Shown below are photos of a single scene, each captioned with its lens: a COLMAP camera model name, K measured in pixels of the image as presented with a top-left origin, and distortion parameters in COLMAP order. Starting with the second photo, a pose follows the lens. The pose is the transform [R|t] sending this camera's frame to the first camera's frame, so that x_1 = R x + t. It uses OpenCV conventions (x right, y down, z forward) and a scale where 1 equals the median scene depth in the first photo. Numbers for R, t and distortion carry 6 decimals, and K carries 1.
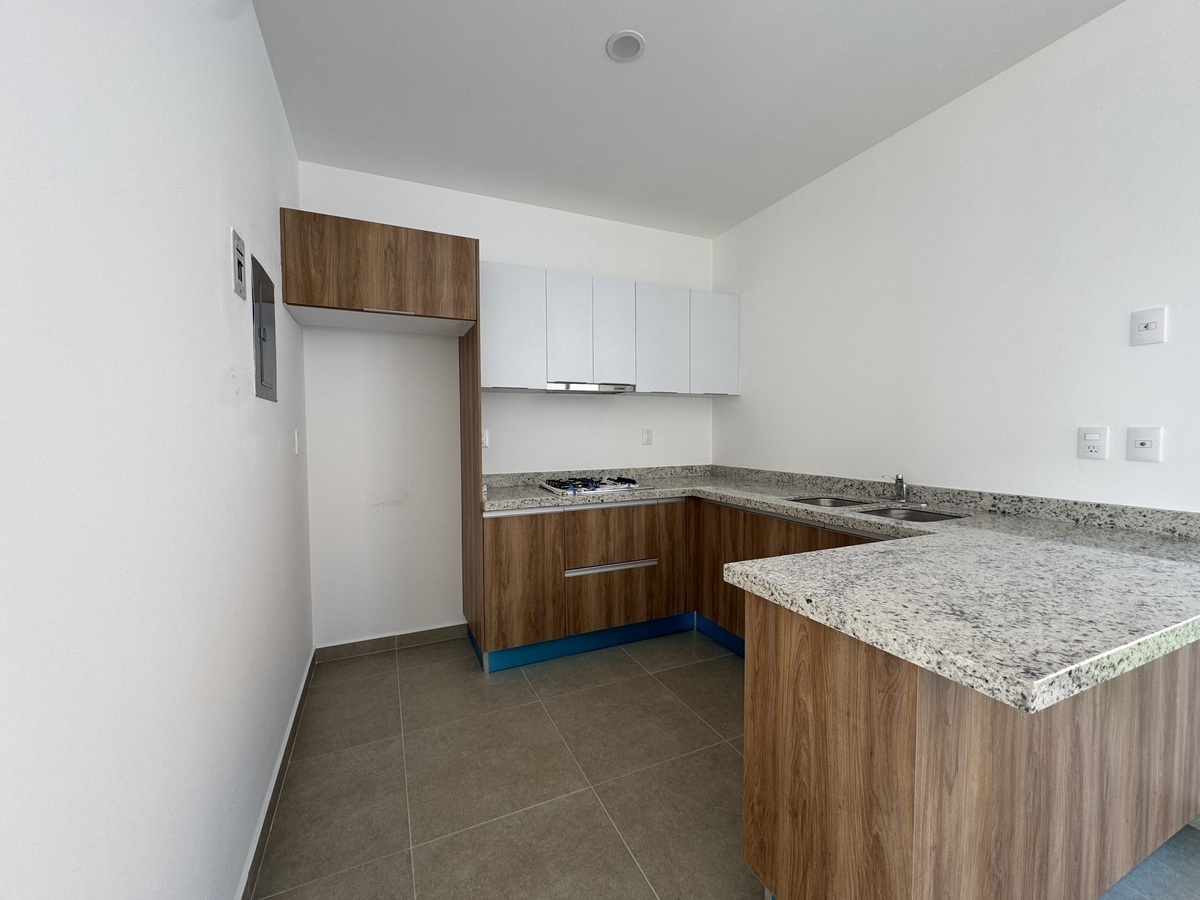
lens RADIAL K [[478.3, 0, 597.8], [0, 478.3, 450.1], [0, 0, 1]] dist [-0.002076, 0.000263]
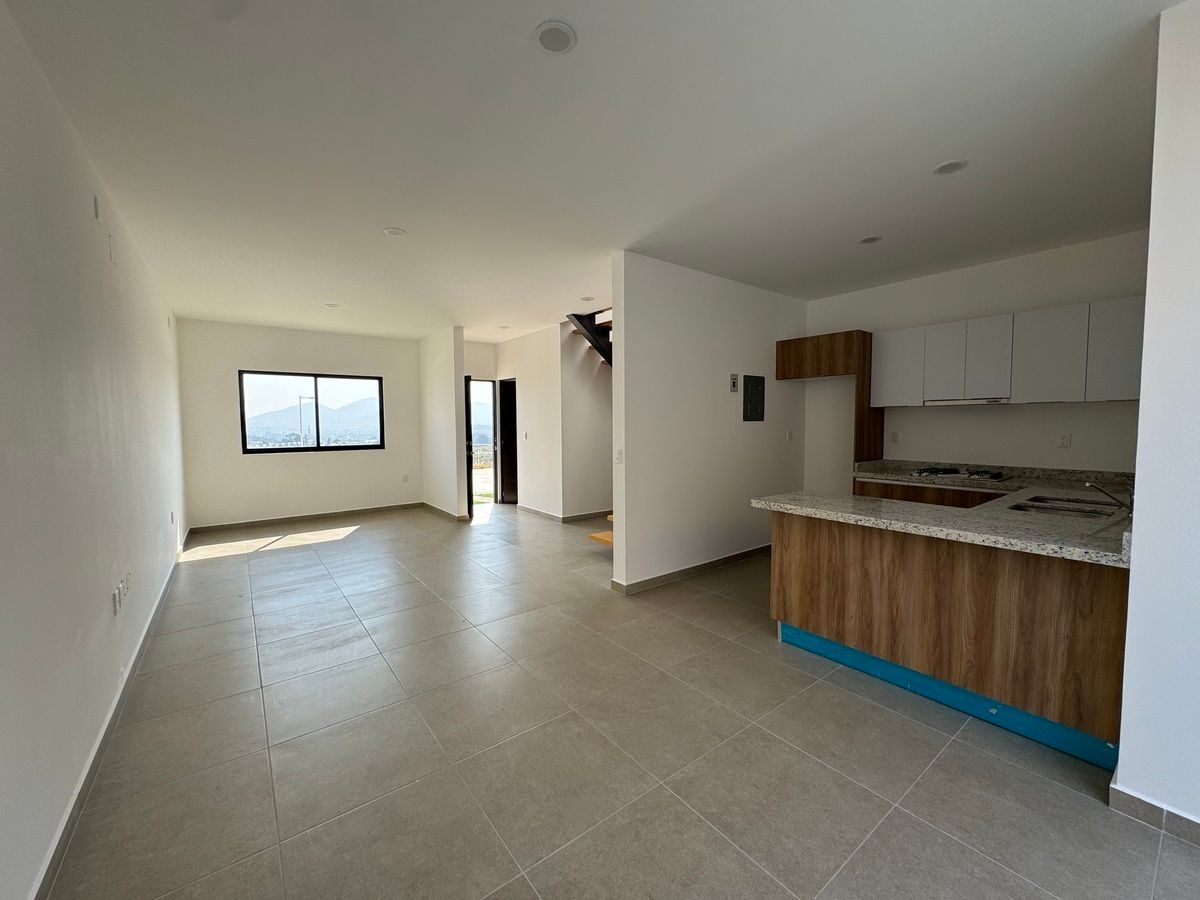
lens RADIAL K [[478.3, 0, 597.8], [0, 478.3, 450.1], [0, 0, 1]] dist [-0.002076, 0.000263]
pose [[0.224122, 0.064290, -0.972438, 1.378278], [-0.034077, 0.997729, 0.058108, -0.050344], [0.973965, 0.020114, 0.225804, -0.395954]]
